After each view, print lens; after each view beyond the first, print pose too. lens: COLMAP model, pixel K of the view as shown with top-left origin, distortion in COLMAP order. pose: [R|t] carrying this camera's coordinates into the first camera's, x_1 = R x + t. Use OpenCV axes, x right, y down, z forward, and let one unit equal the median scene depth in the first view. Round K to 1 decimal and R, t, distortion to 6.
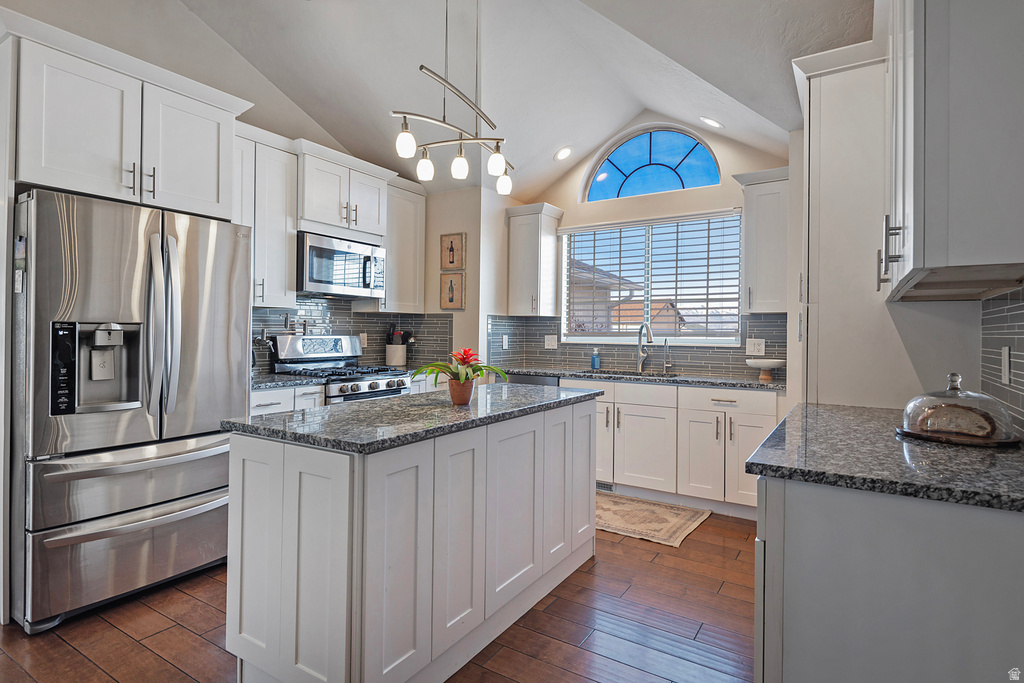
lens RADIAL K [[548.7, 0, 515.4], [0, 548.7, 329.7], [0, 0, 1]] dist [0.023391, -0.001023]
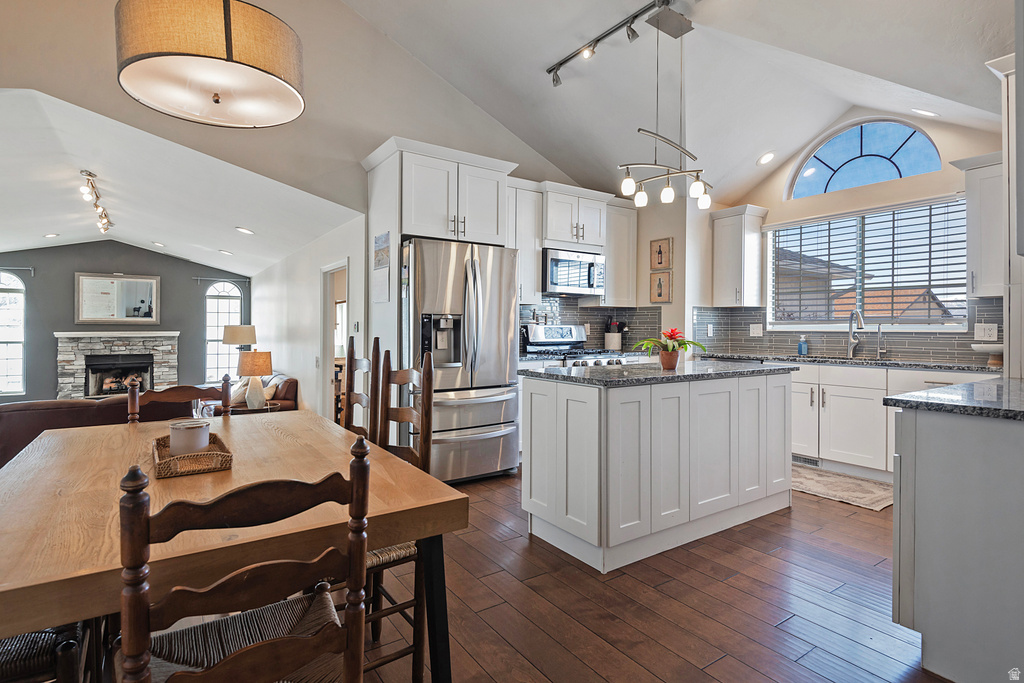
lens RADIAL K [[521.2, 0, 491.1], [0, 521.2, 328.9], [0, 0, 1]] dist [0.045341, -0.043347]
pose [[0.910928, -0.006808, -0.412509, 0.021319], [0.008168, 0.999965, 0.001535, 0.018305], [0.412484, -0.004768, 0.910952, -0.225523]]
